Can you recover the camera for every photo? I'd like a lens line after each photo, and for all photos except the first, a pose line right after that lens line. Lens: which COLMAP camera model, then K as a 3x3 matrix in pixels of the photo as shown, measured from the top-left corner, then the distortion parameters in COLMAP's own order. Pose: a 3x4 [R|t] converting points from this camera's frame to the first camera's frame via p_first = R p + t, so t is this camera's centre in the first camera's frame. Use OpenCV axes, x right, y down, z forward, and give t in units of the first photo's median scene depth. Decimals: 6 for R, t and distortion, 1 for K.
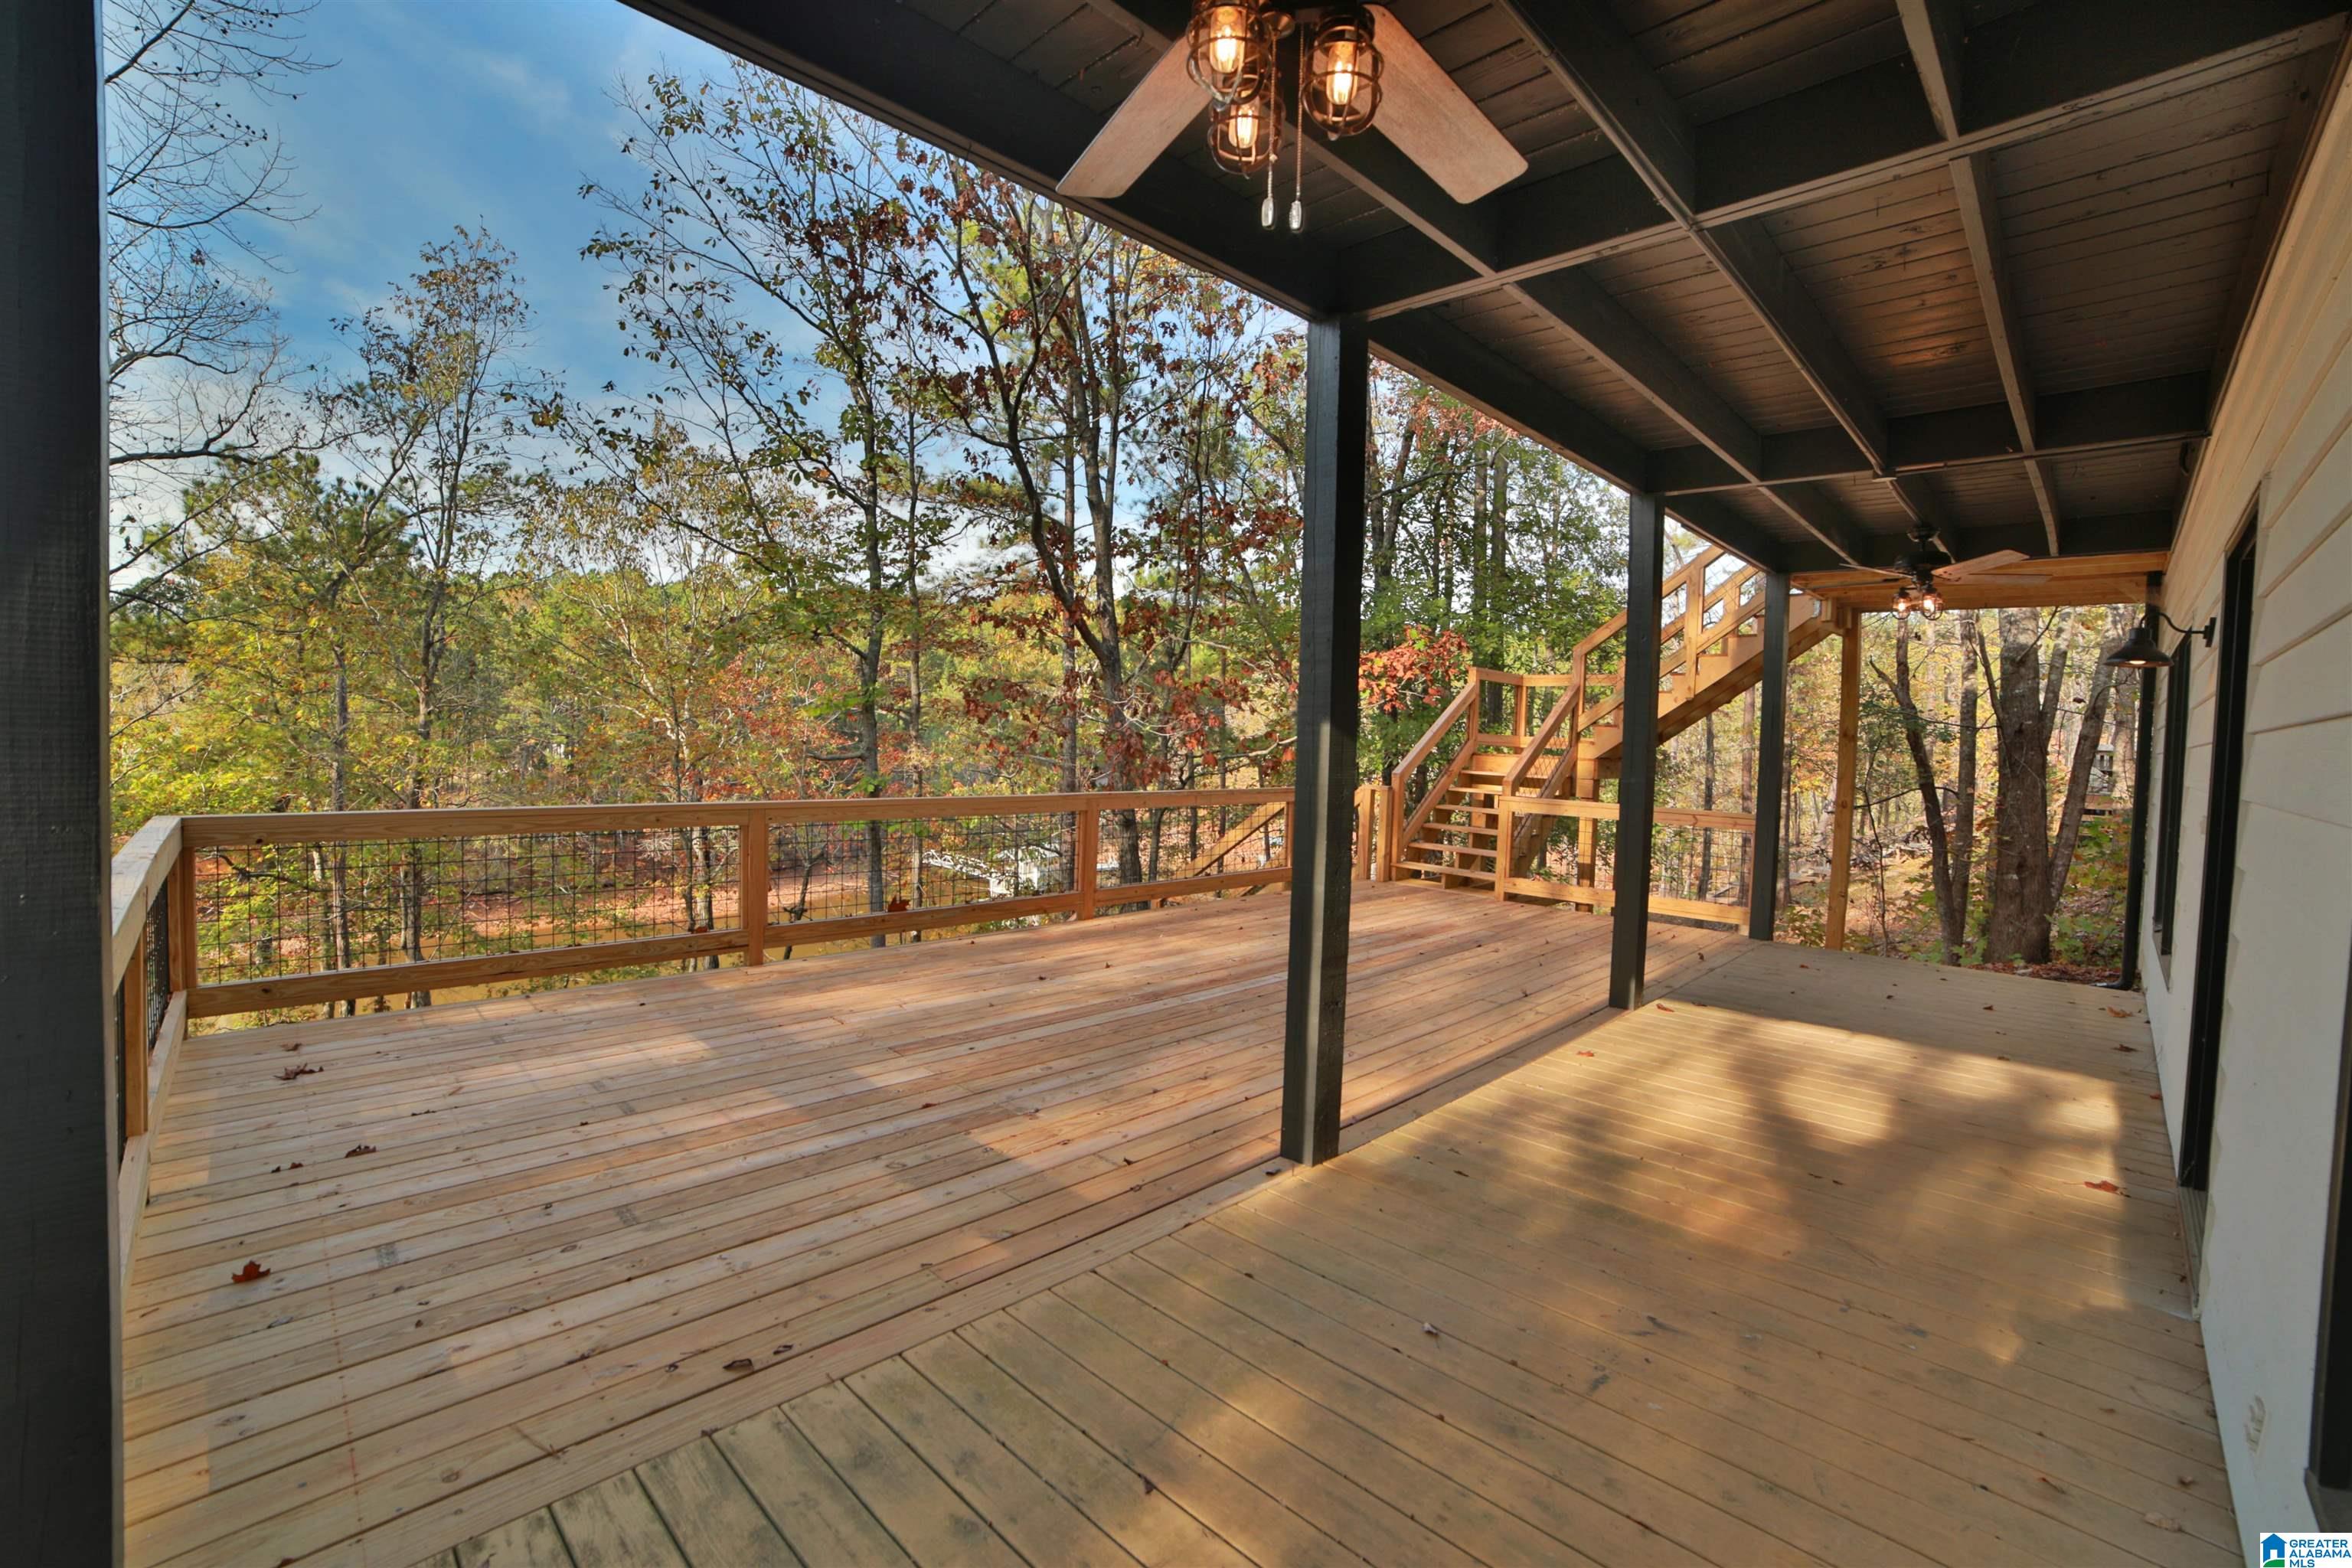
lens RADIAL K [[997.9, 0, 1179.0], [0, 997.9, 773.9], [0, 0, 1]] dist [-0.110822, 0.038403]
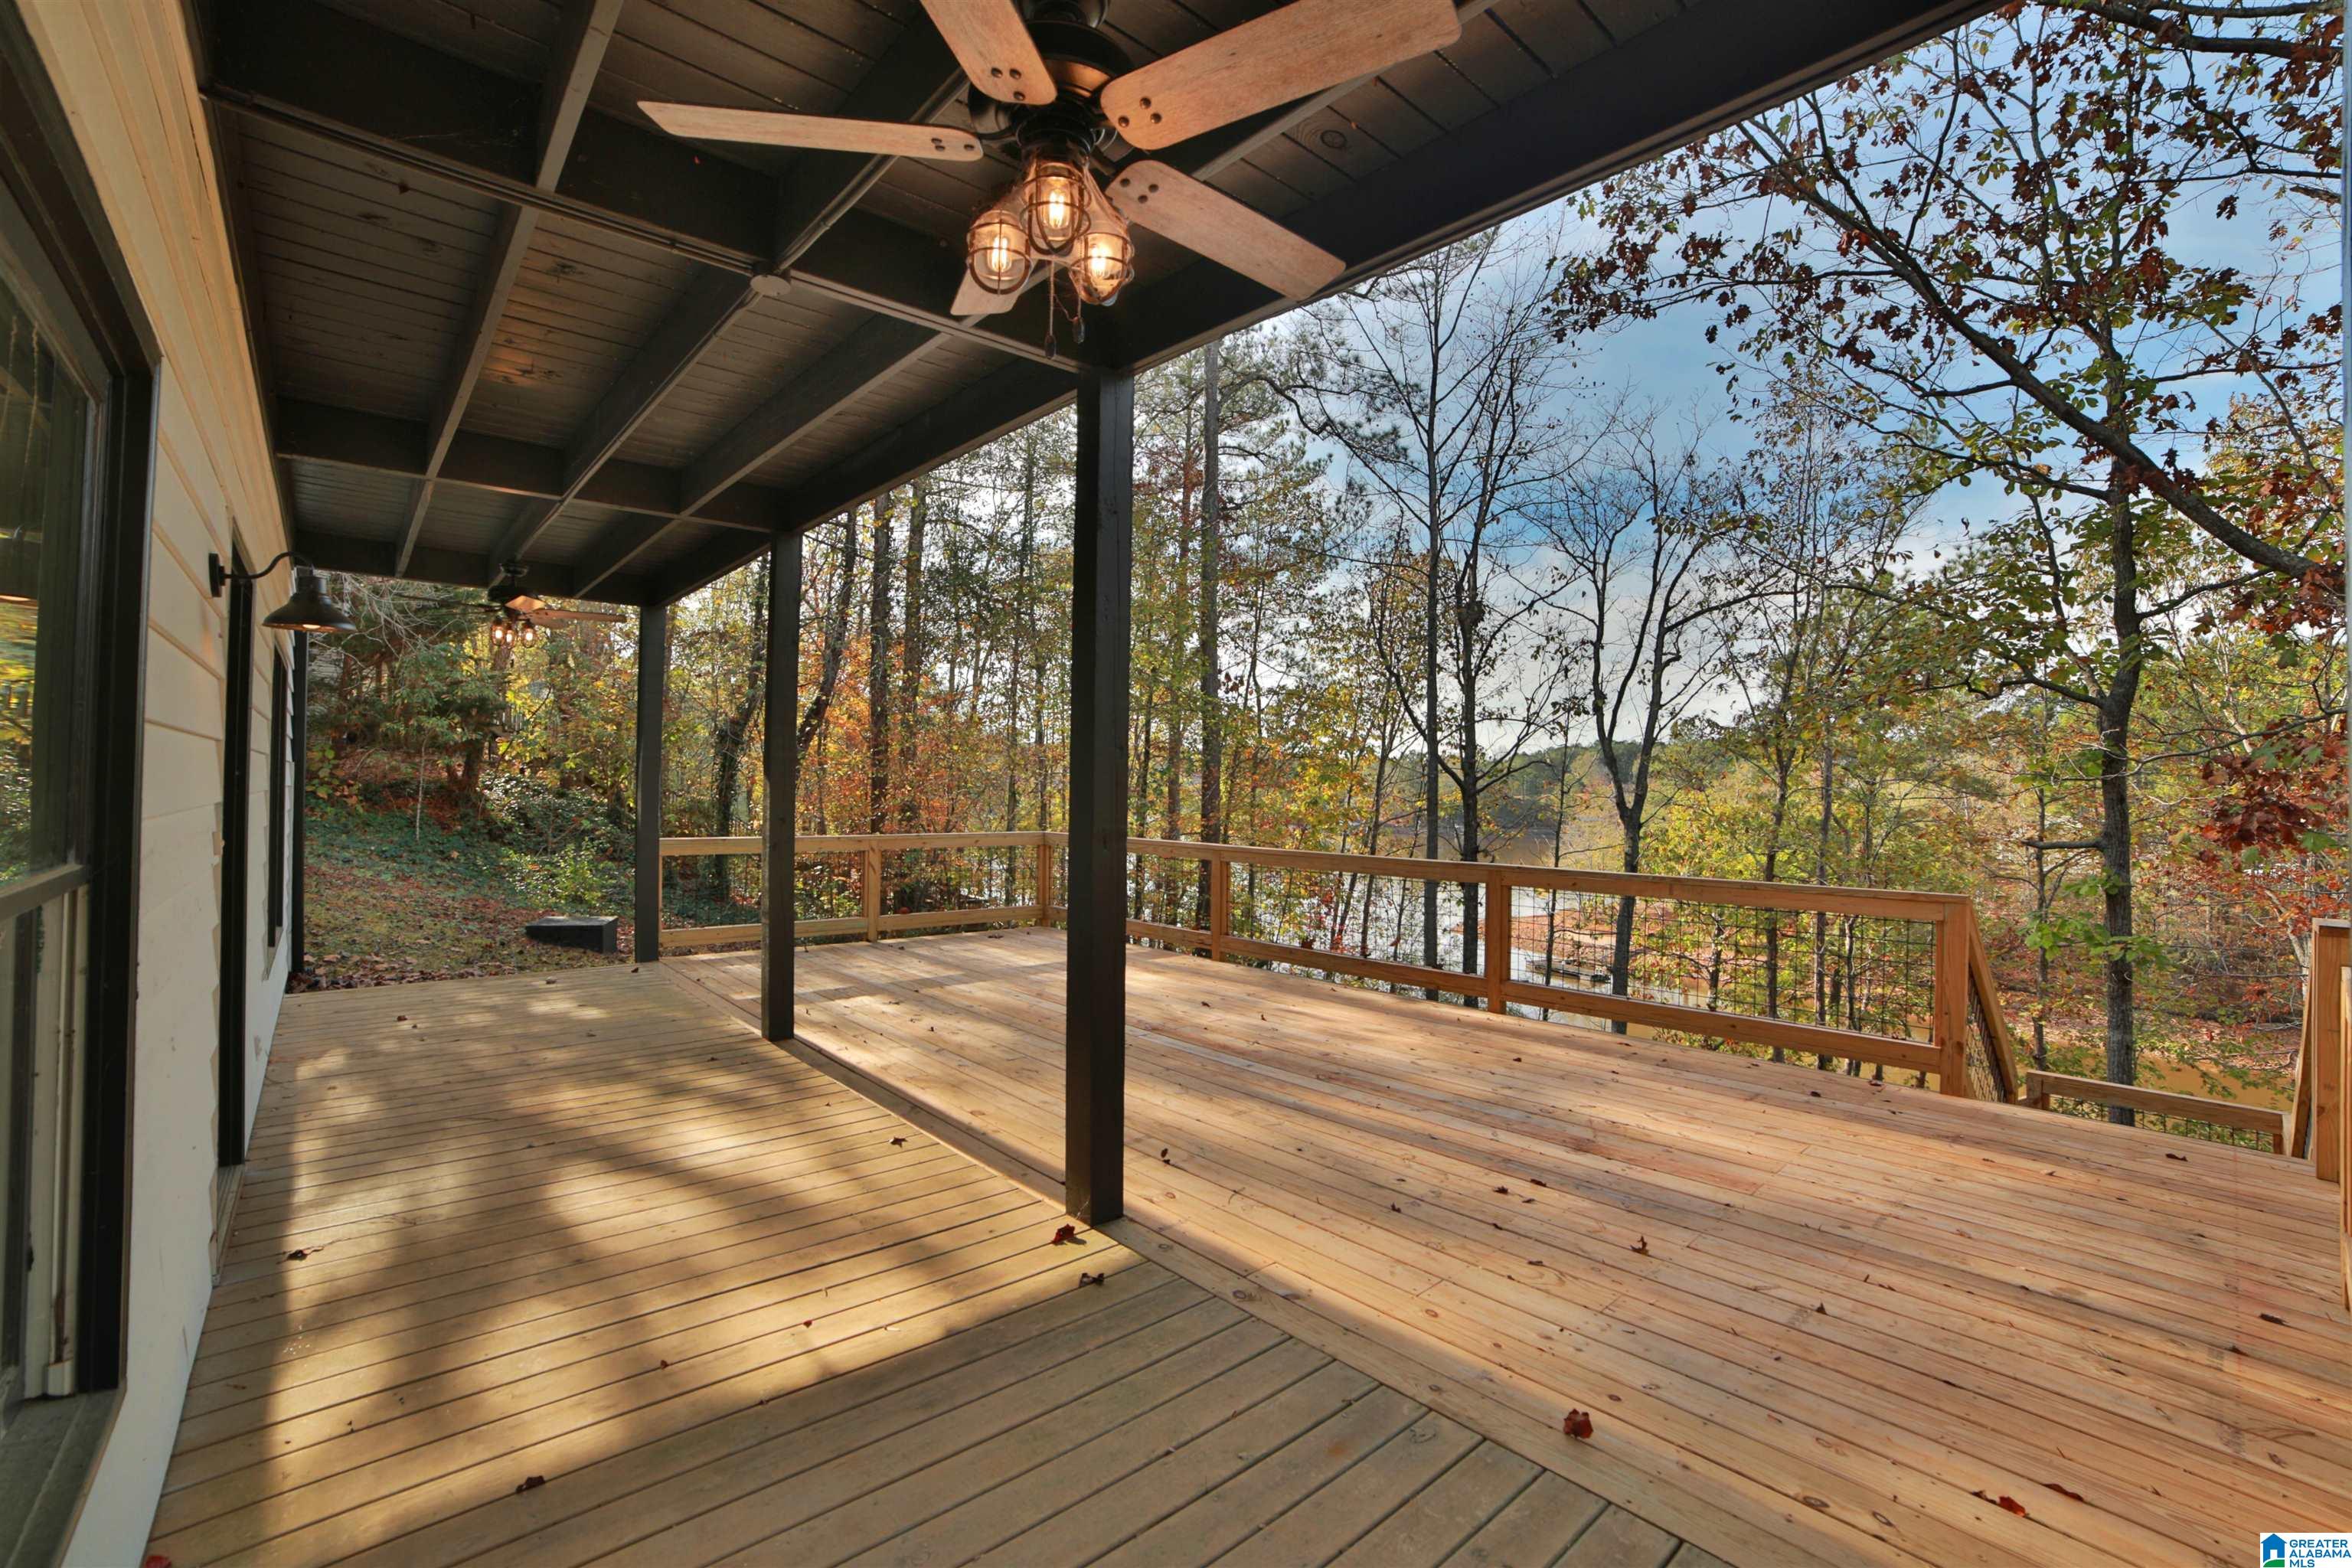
lens RADIAL K [[997.9, 0, 1179.0], [0, 997.9, 773.9], [0, 0, 1]] dist [-0.110822, 0.038403]
pose [[-0.054265, -0.051420, -0.997202, 1.542071], [-0.050578, 0.997533, -0.048685, -0.003732], [0.997245, 0.047794, -0.056732, 1.541816]]
